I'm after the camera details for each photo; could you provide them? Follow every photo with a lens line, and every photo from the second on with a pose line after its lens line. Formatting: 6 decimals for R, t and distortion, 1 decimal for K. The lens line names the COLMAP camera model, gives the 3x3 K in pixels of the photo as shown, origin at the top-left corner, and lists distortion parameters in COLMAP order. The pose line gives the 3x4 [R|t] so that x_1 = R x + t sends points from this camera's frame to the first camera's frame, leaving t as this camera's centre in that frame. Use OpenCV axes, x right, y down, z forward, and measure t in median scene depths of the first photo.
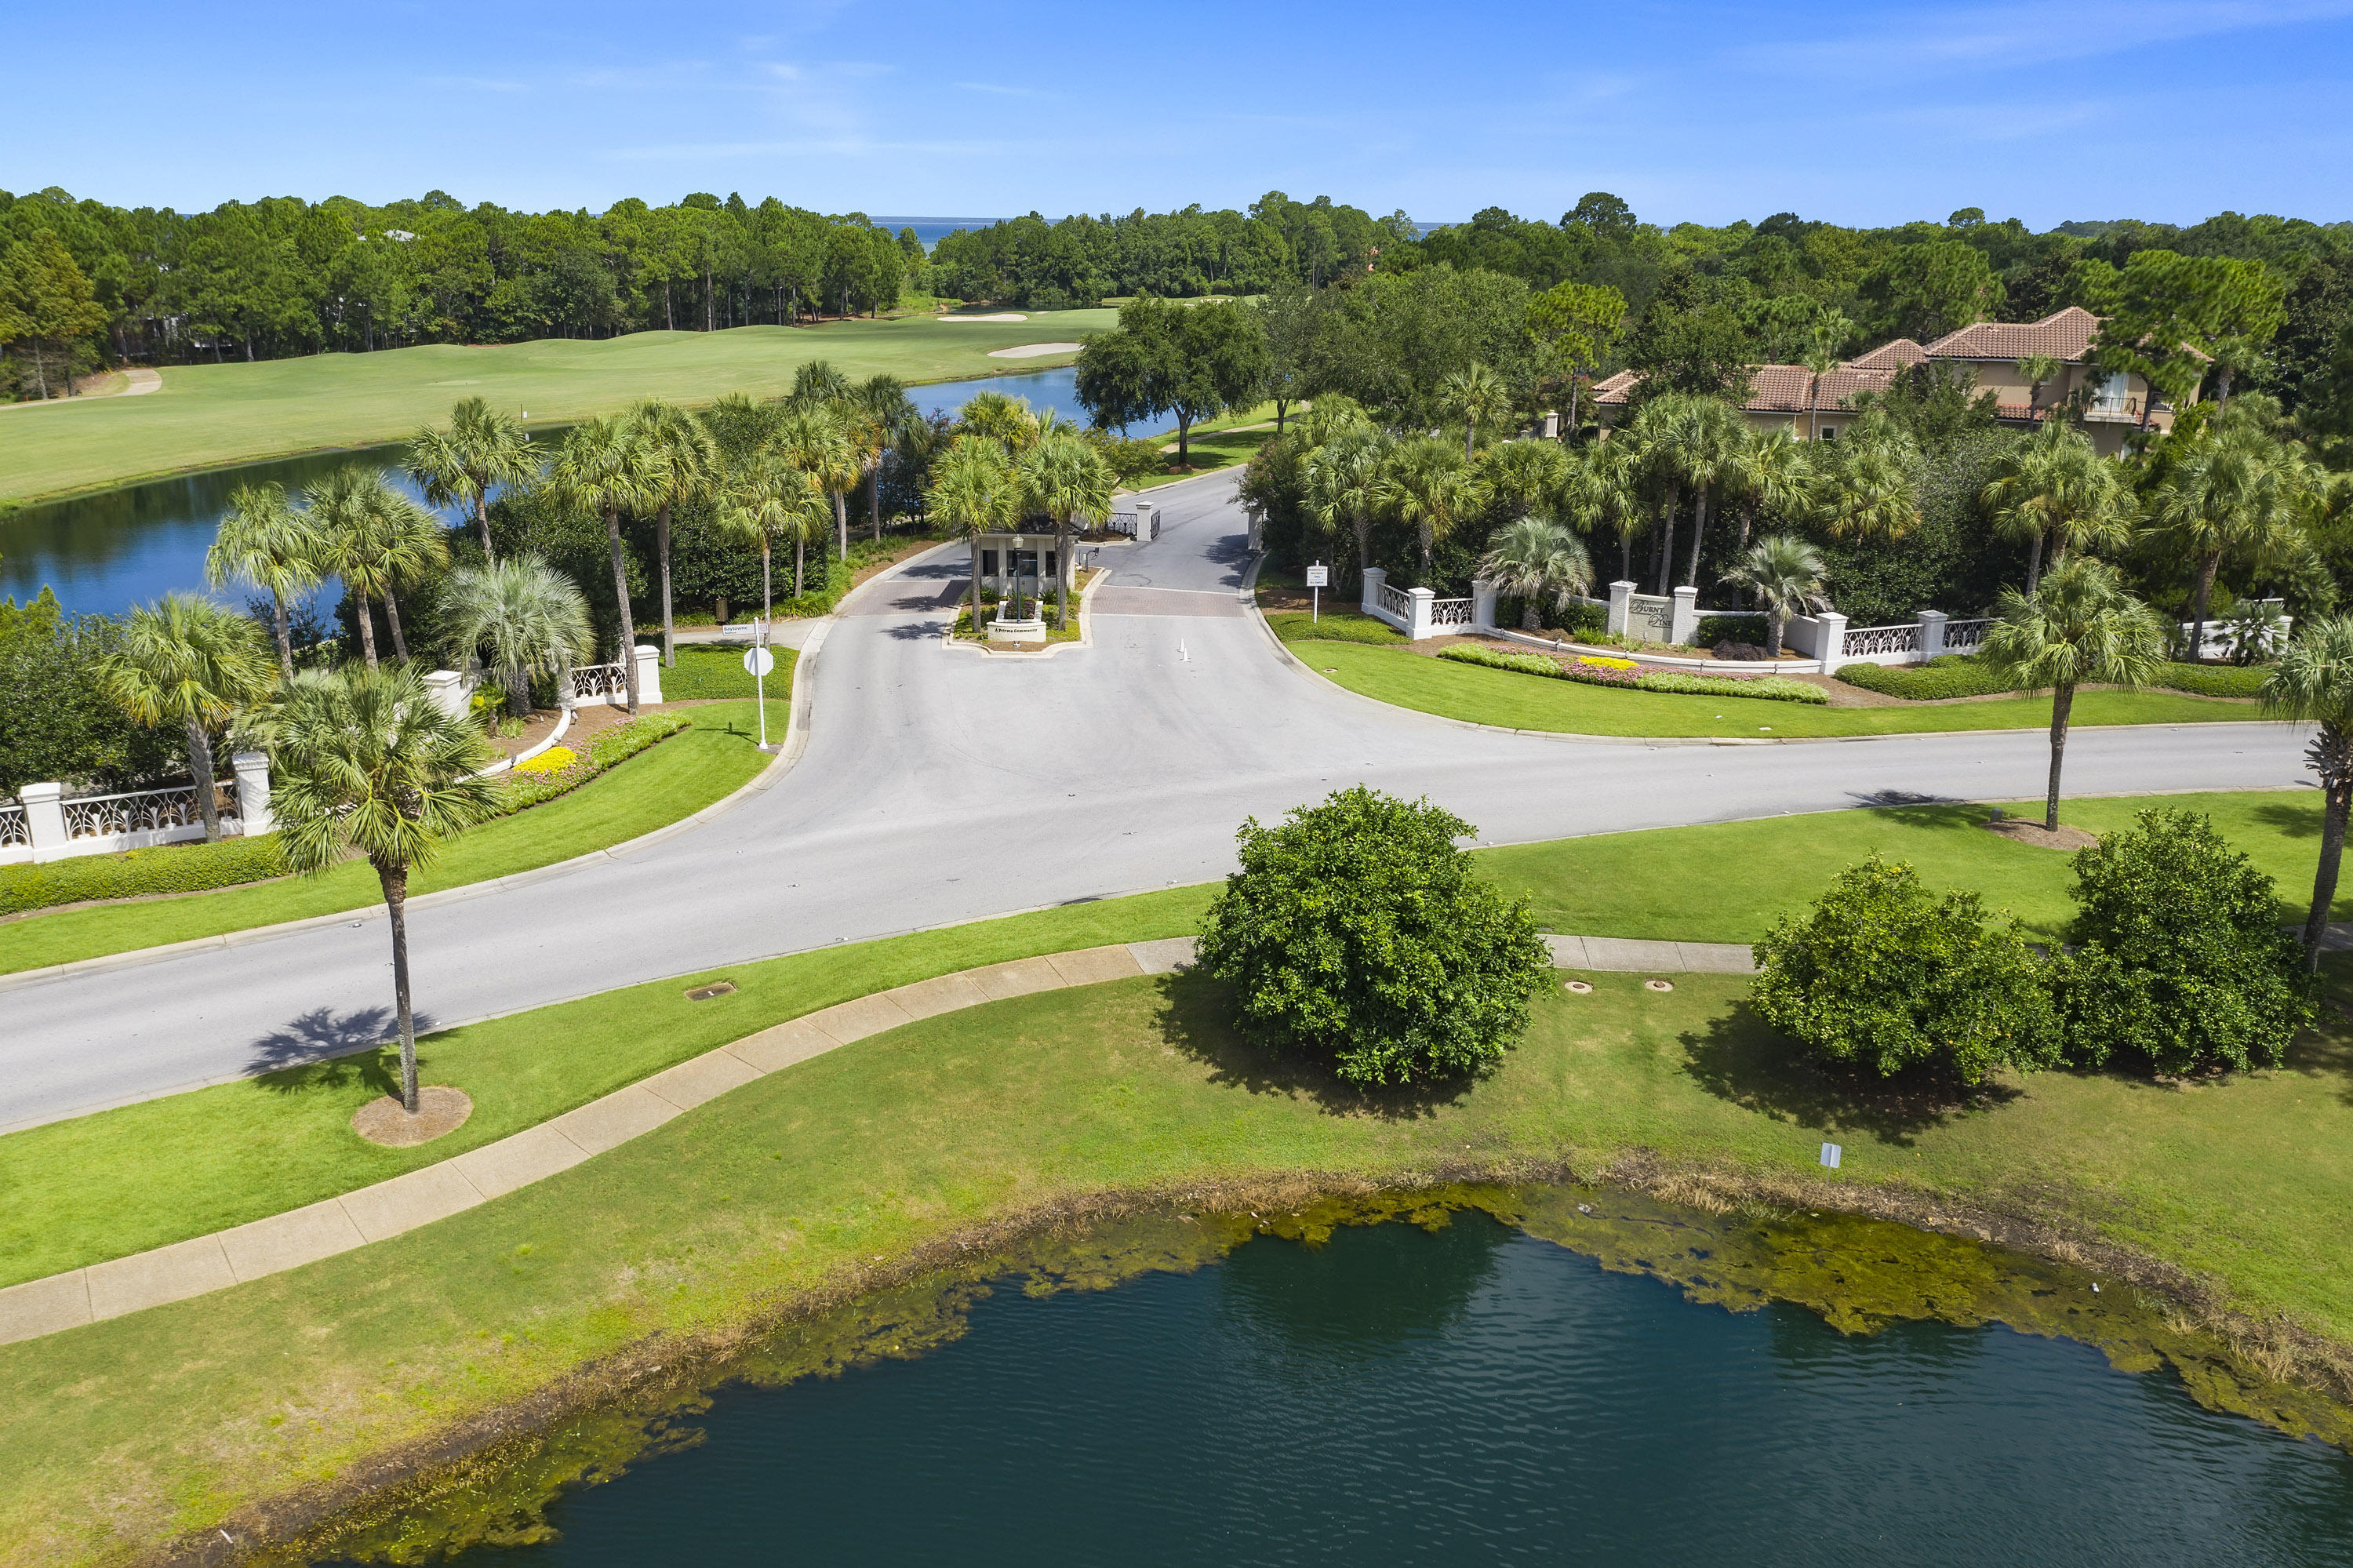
lens RADIAL K [[1881.2, 0, 1179.4], [0, 1881.2, 763.3], [0, 0, 1]] dist [-0.015024, 0.011406]
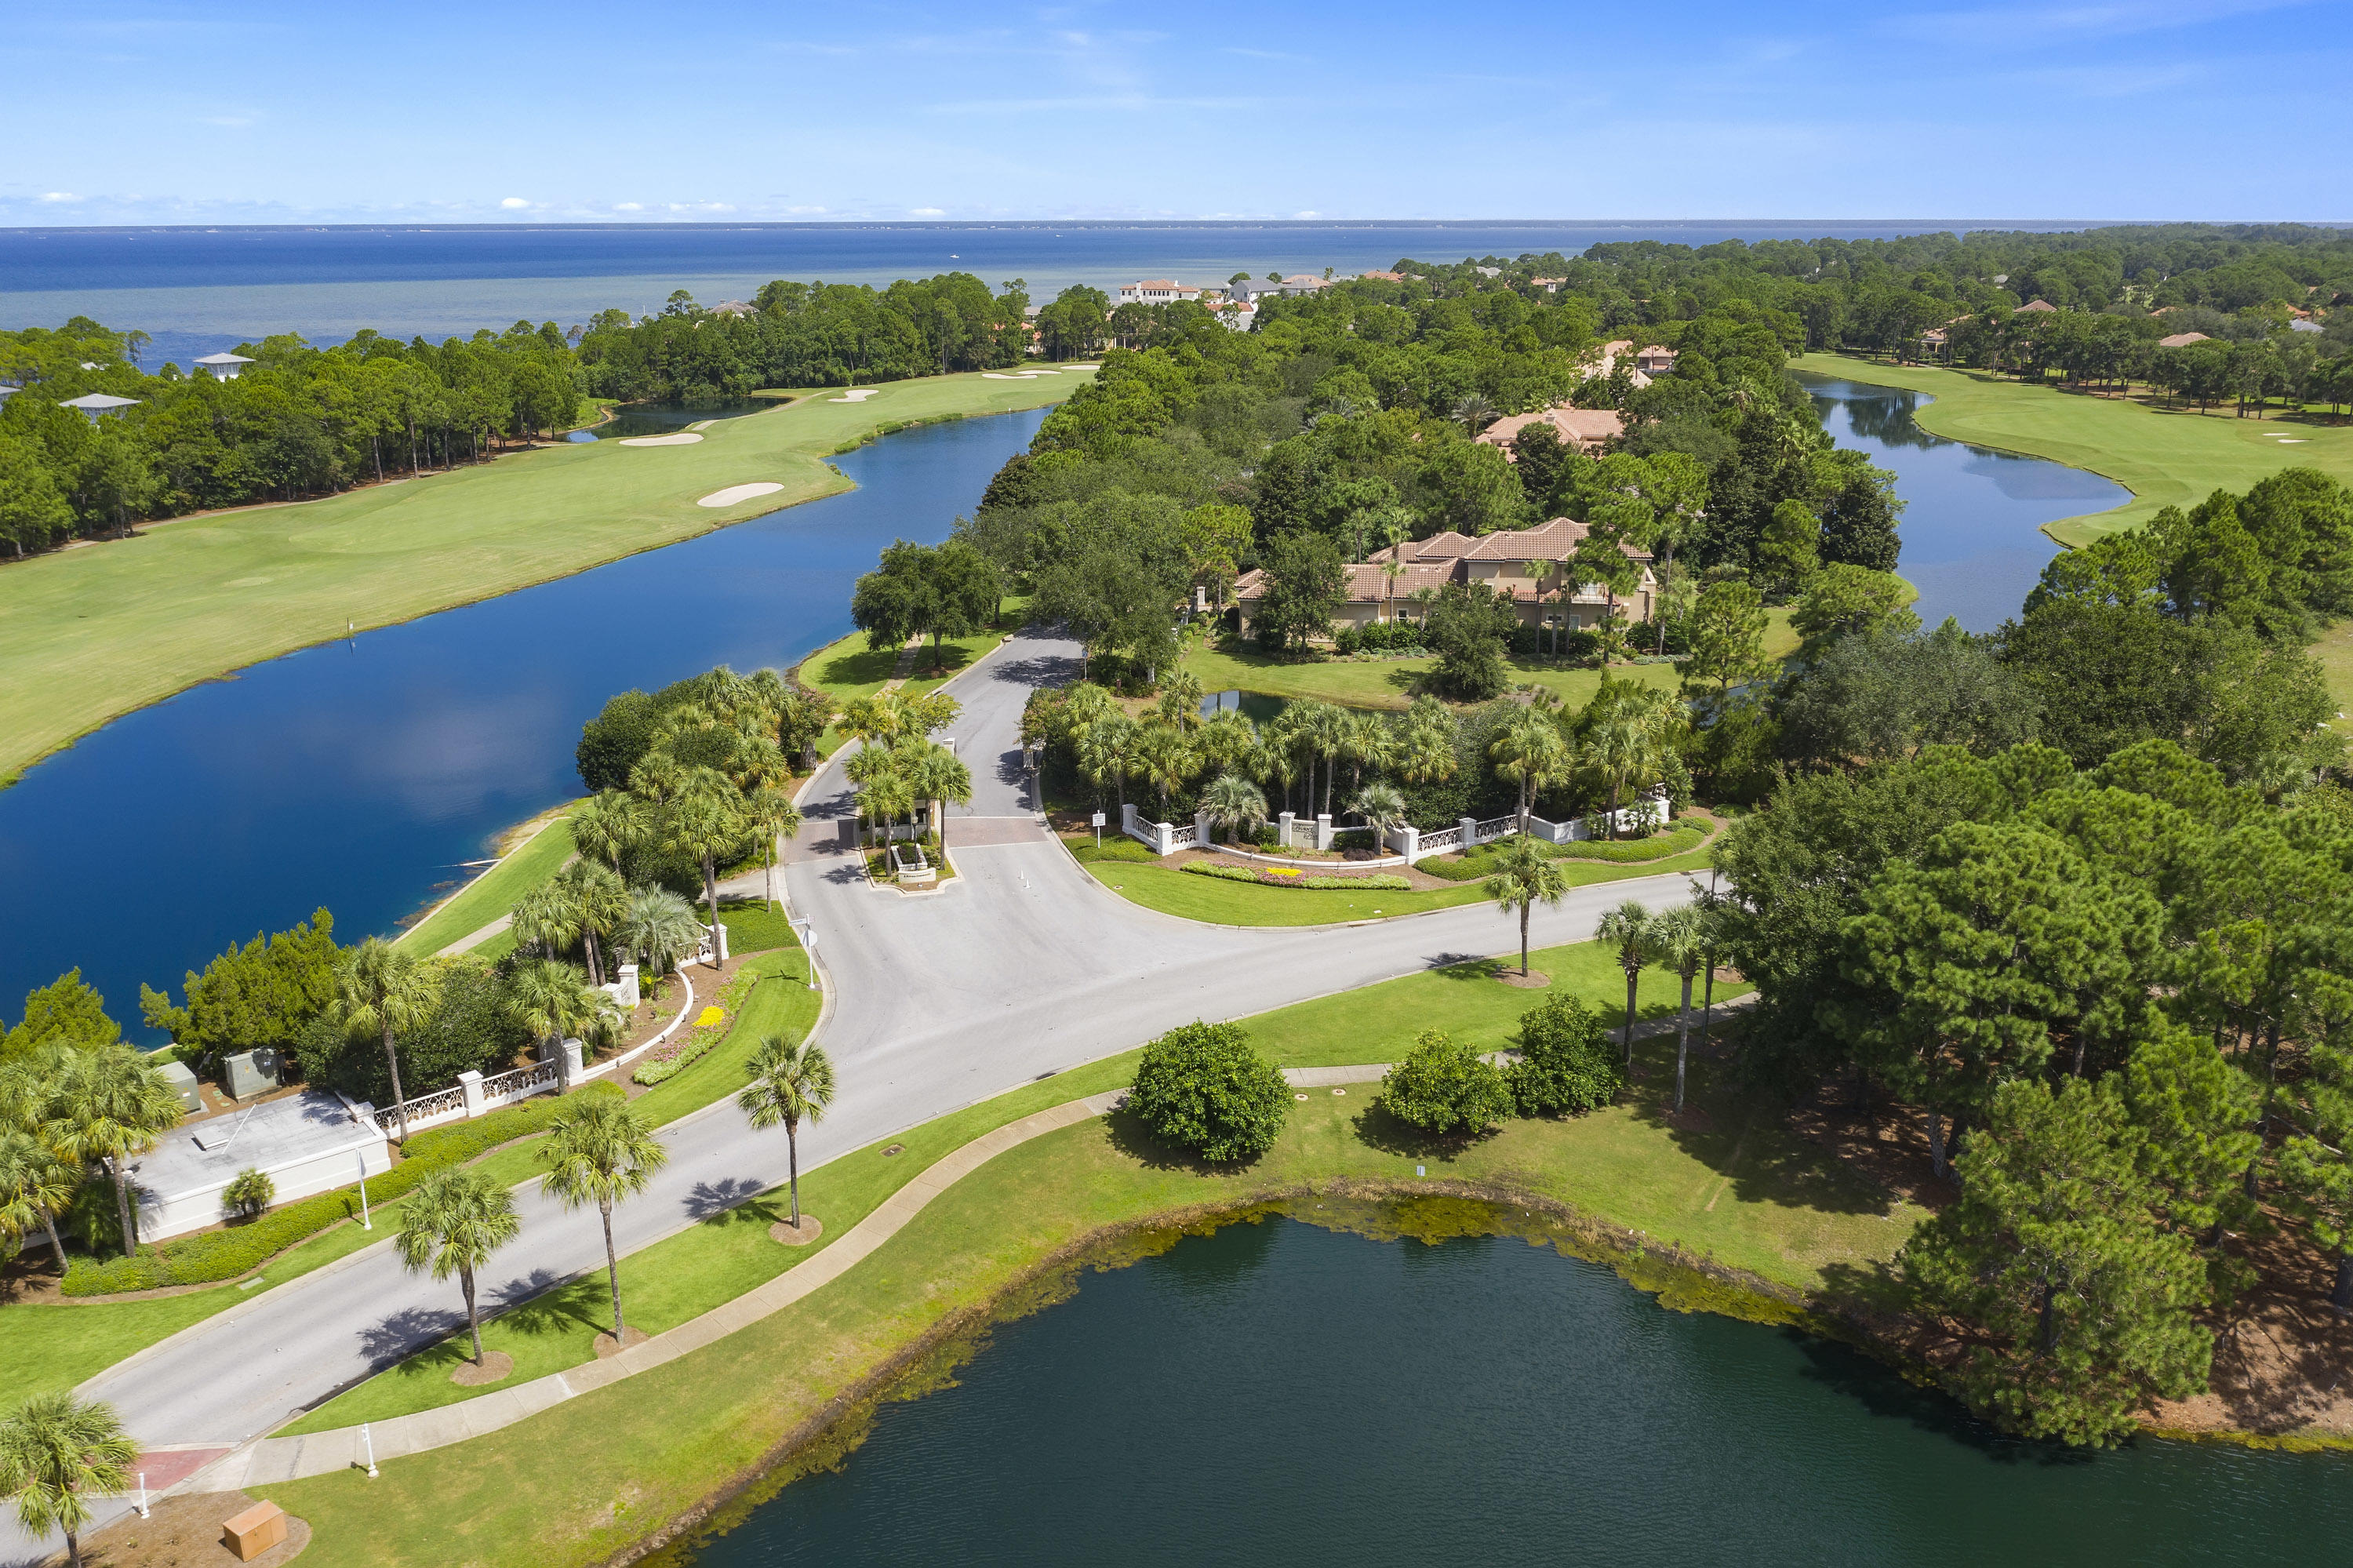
lens RADIAL K [[1881.2, 0, 1182.4], [0, 1881.2, 796.6], [0, 0, 1]] dist [-0.015024, 0.011406]
pose [[0.976941, -0.078432, 0.198583, -0.183573], [0.074000, 0.996817, 0.029654, -0.172374], [-0.200276, -0.014275, 0.979635, -0.608003]]
